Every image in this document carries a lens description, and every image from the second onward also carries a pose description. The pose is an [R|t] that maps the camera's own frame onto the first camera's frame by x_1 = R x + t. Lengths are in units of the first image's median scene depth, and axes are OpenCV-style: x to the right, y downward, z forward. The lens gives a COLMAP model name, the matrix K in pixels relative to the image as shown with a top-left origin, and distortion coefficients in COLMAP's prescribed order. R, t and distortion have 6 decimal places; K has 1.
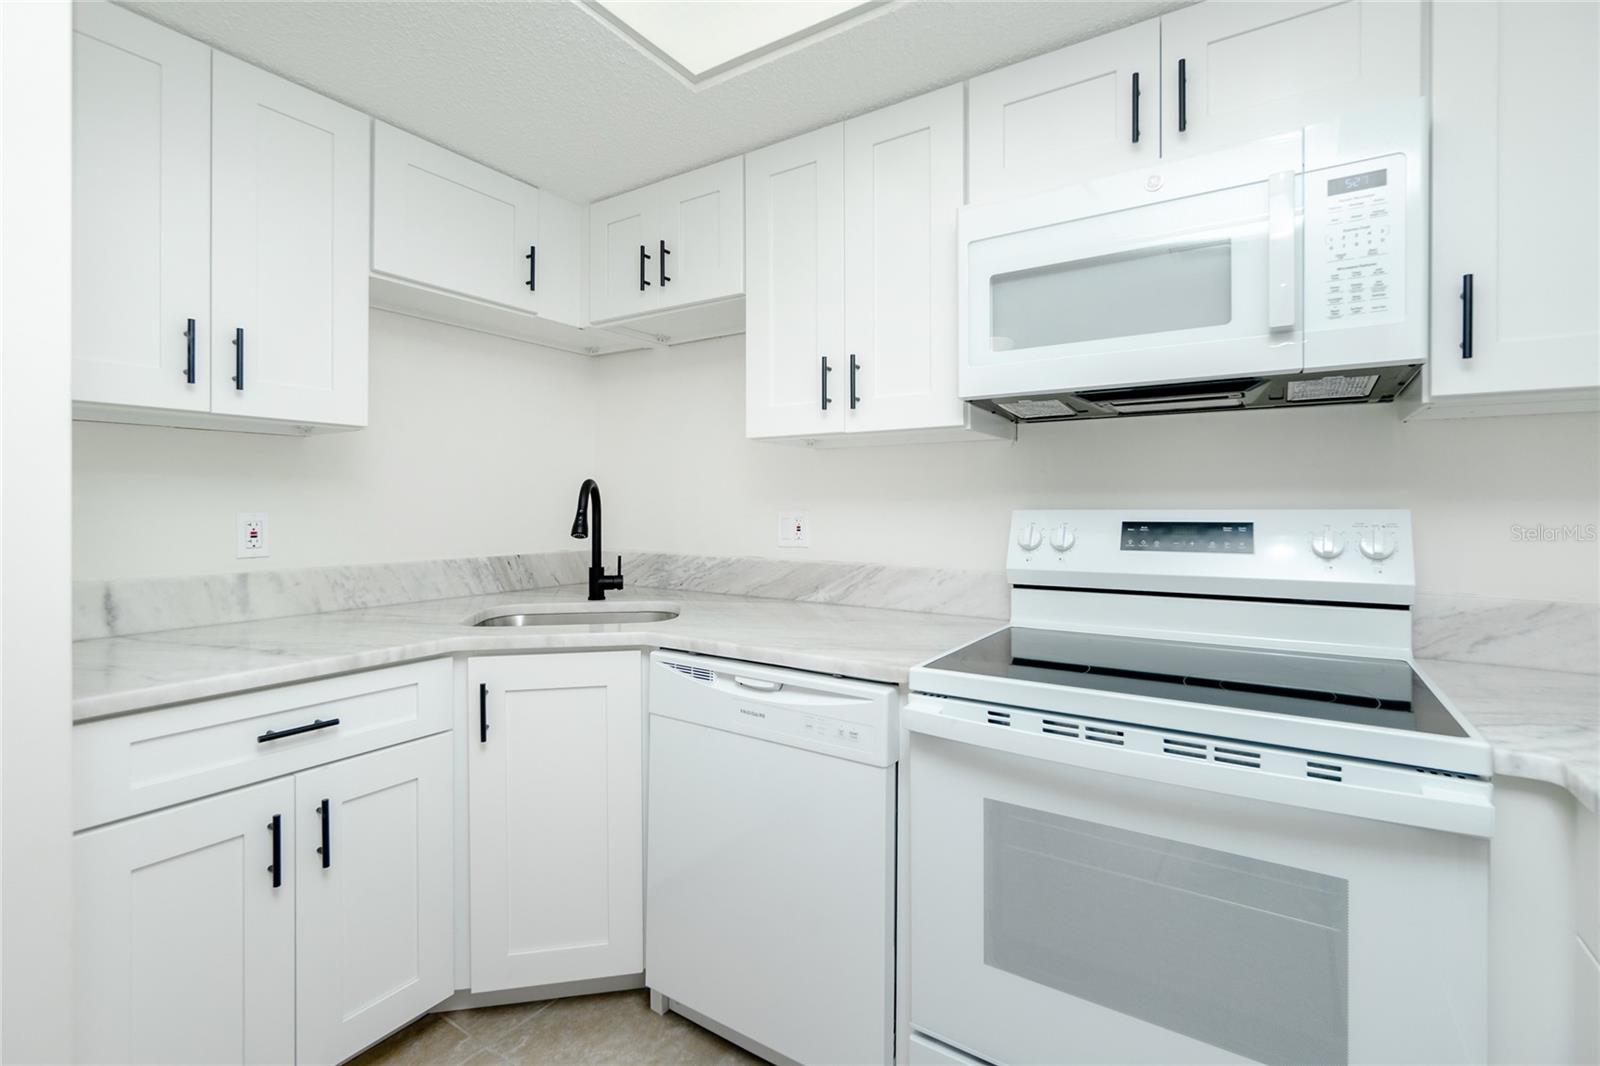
lens RADIAL K [[707.6, 0, 778.9], [0, 707.6, 509.4], [0, 0, 1]] dist [-0.009907, 0.005212]
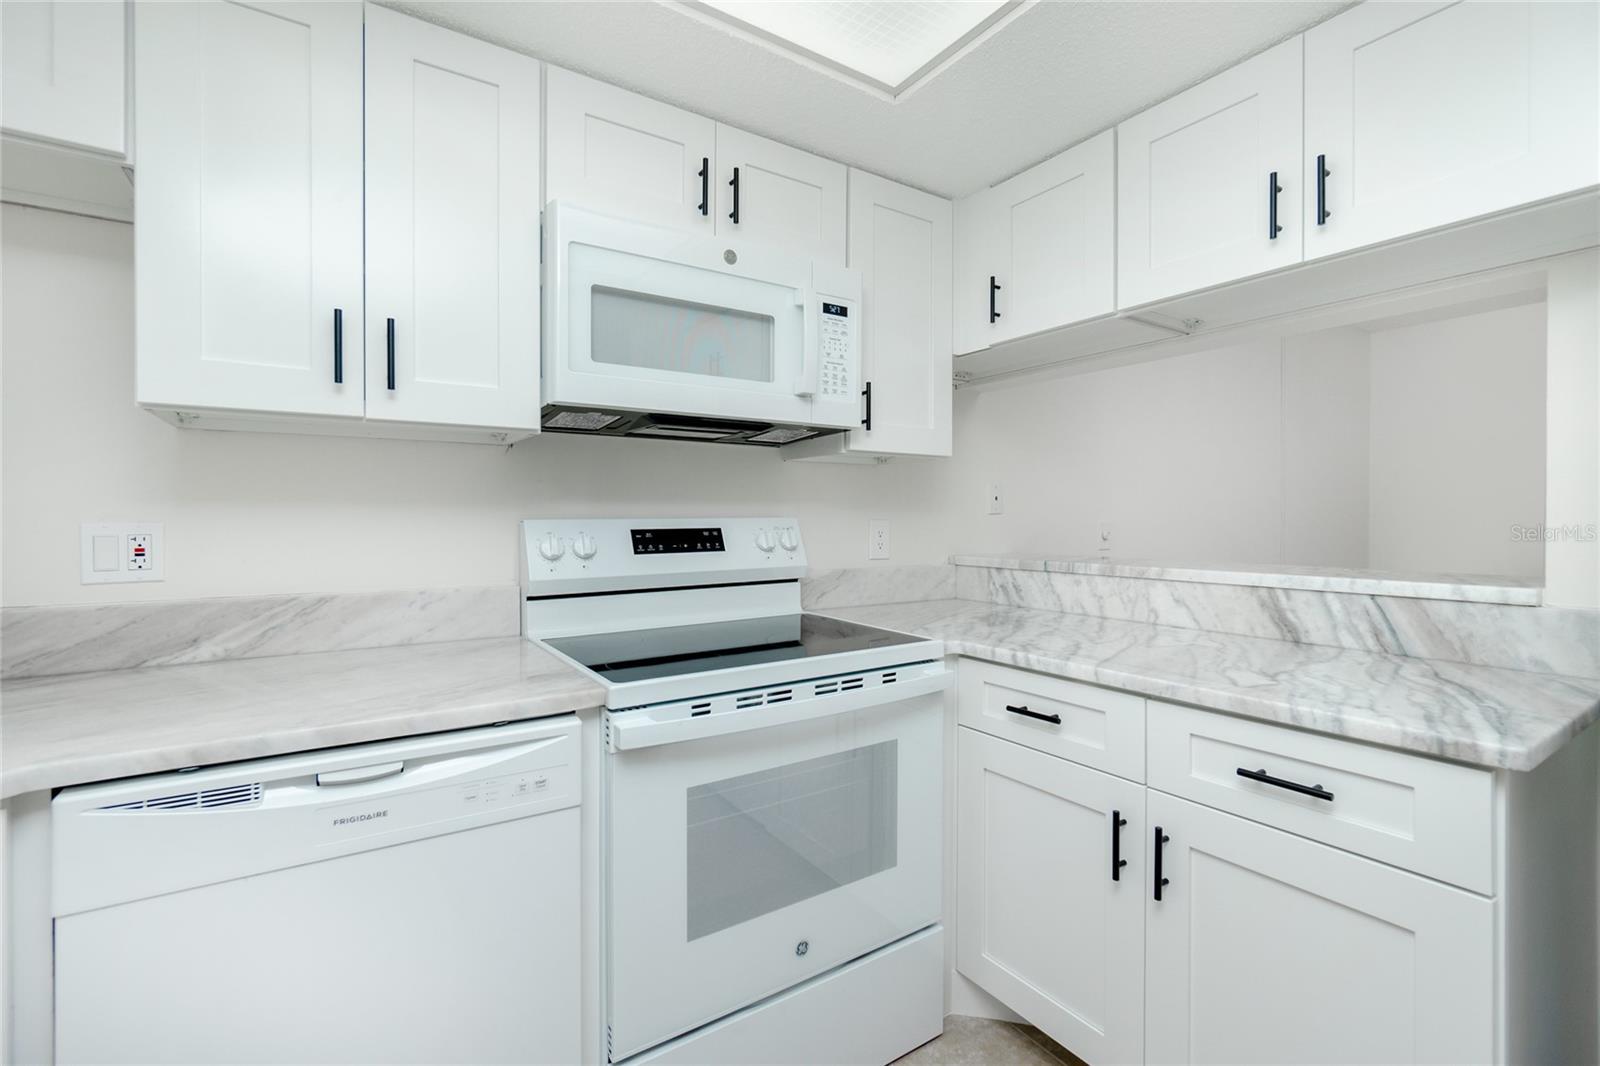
lens RADIAL K [[707.6, 0, 808.9], [0, 707.6, 522.4], [0, 0, 1]] dist [-0.009907, 0.005212]
pose [[0.386027, -0.010102, 0.922432, -0.484834], [0.005535, 0.999947, 0.008634, -0.002257], [-0.922471, 0.001773, 0.386063, 0.323903]]
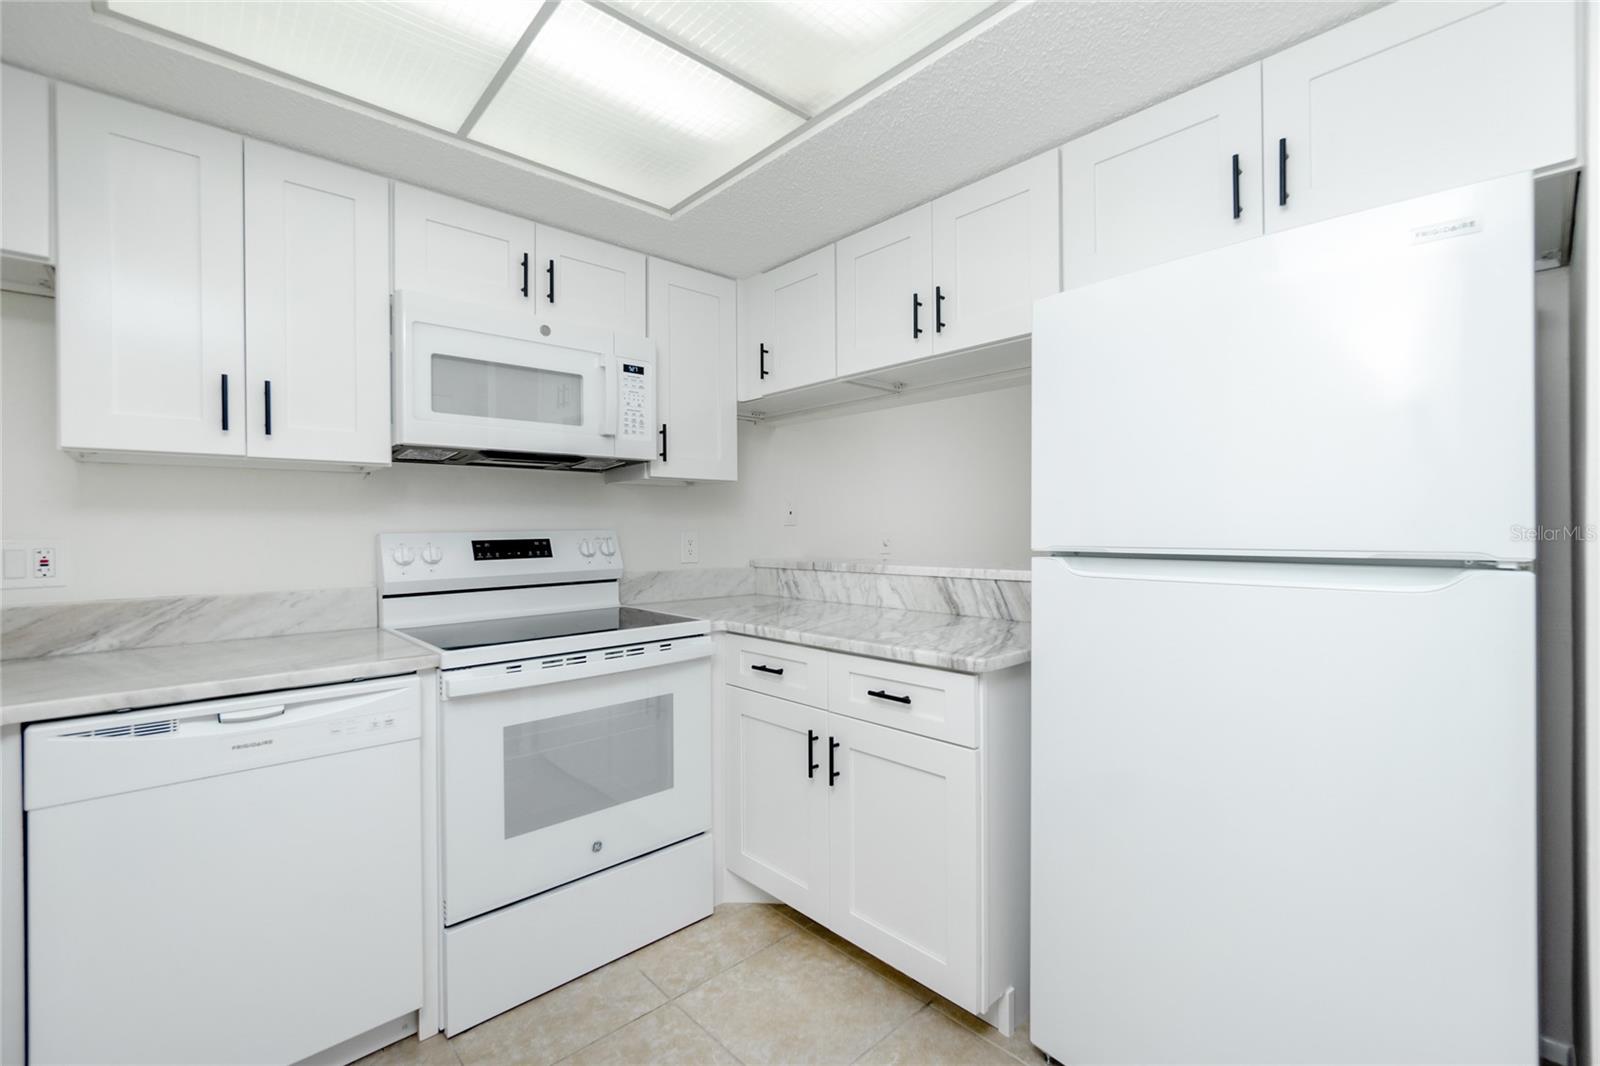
lens RADIAL K [[707.6, 0, 786.9], [0, 707.6, 530.0], [0, 0, 1]] dist [-0.009907, 0.005212]
pose [[0.265951, -0.009142, 0.963943, -0.757644], [0.013491, 0.999892, 0.005761, -0.003576], [-0.963892, 0.011473, 0.266046, 0.023555]]
